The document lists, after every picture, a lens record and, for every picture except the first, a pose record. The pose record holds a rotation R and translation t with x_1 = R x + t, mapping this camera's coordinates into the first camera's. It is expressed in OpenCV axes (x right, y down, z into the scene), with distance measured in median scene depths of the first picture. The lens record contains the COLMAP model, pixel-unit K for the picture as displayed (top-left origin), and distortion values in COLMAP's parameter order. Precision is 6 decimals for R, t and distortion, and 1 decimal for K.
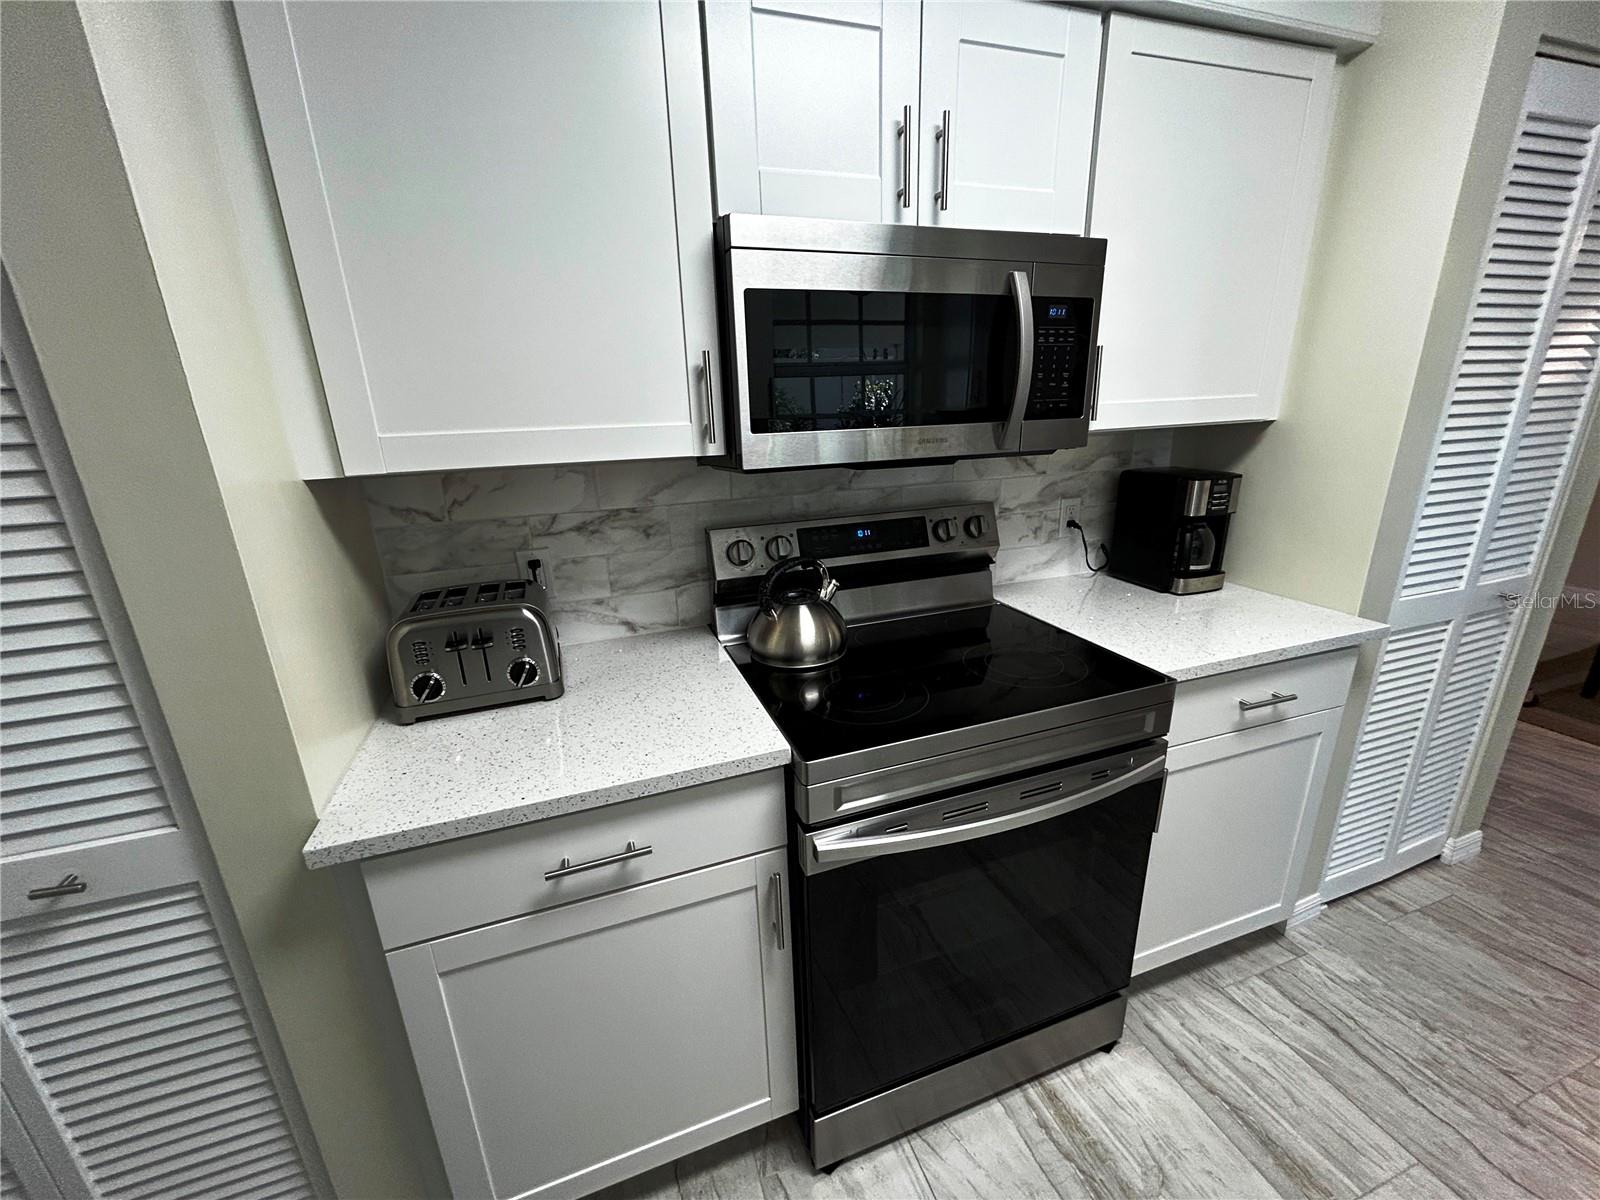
lens RADIAL K [[640.4, 0, 788.4], [0, 640.4, 600.5], [0, 0, 1]] dist [-0.002733, 0.000757]
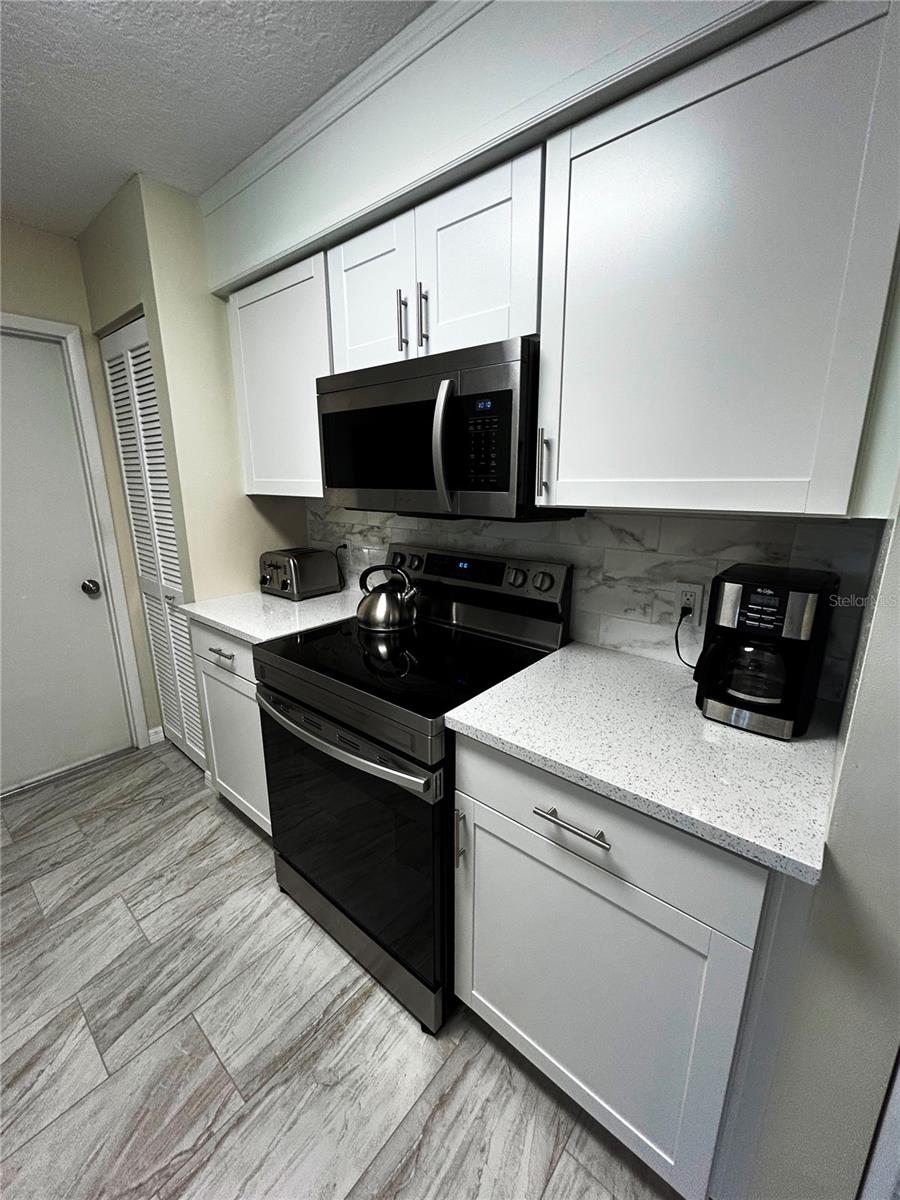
lens RADIAL K [[480.3, 0, 451.7], [0, 480.3, 596.7], [0, 0, 1]] dist [-0.002733, 0.000757]
pose [[0.512711, 0.238474, -0.824777, 1.093812], [-0.270789, 0.956534, 0.108237, -0.161165], [0.814740, 0.167846, 0.555002, 0.441359]]
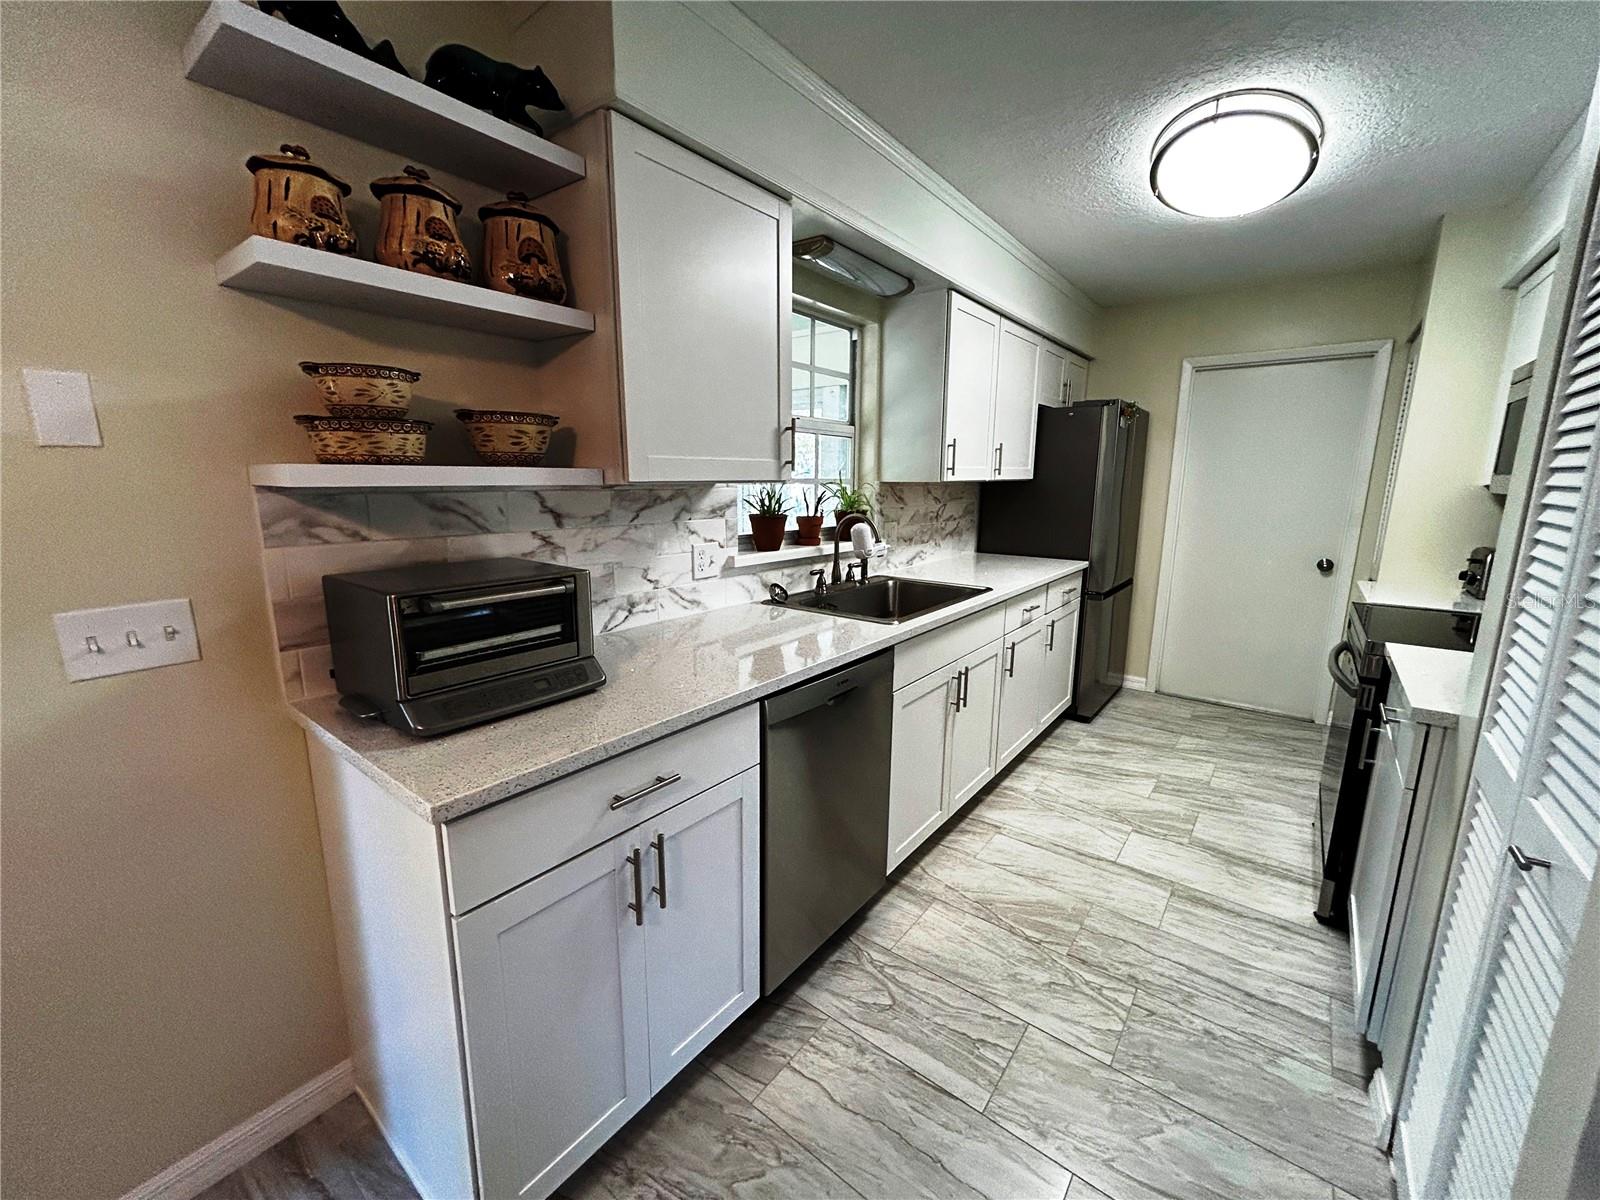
lens RADIAL K [[640.4, 0, 798.0], [0, 640.4, 600.4], [0, 0, 1]] dist [-0.002733, 0.000757]
pose [[-0.841621, 0.129356, -0.524348, 2.175732], [-0.140945, 0.884637, 0.444468, -0.380894], [0.521353, 0.447978, -0.726297, 1.158804]]
